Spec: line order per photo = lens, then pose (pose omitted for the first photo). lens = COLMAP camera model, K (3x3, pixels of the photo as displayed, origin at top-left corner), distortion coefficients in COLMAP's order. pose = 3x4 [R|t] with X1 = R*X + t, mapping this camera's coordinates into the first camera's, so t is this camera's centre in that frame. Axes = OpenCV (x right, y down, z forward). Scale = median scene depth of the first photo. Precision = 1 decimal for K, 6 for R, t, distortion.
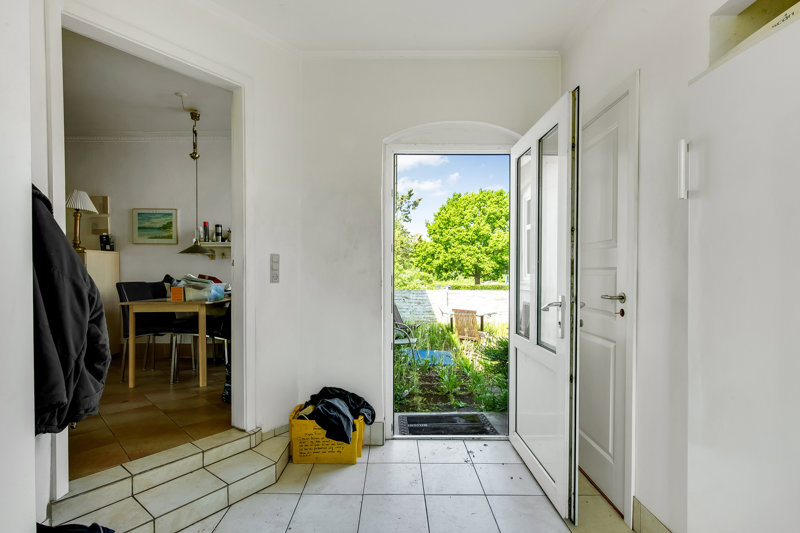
lens RADIAL K [[374.0, 0, 394.8], [0, 374.0, 272.6], [0, 0, 1]] dist [0.000401, 0.000017]
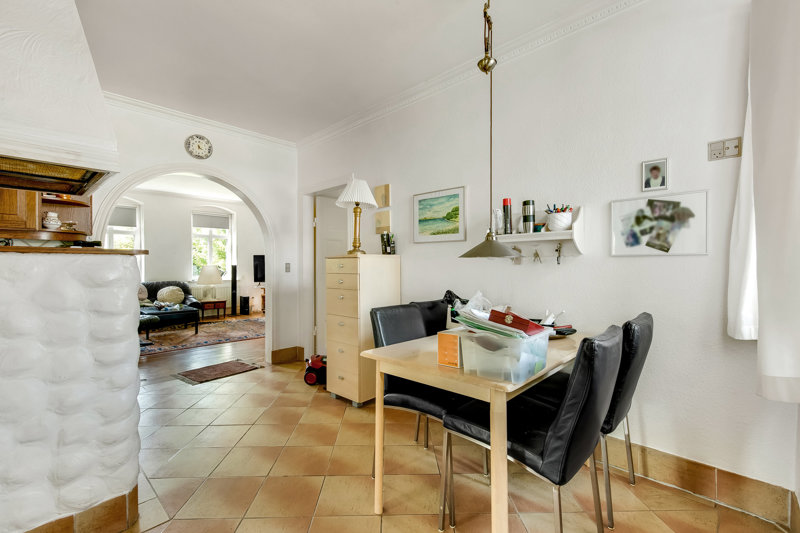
lens RADIAL K [[358.3, 0, 402.0], [0, 358.3, 269.2], [0, 0, 1]] dist [0.017831, -0.000022]
pose [[0.730923, 0.003545, -0.682451, -0.241290], [0.001183, 0.999978, 0.006461, -0.031636], [0.682459, -0.005530, 0.730903, 0.476809]]
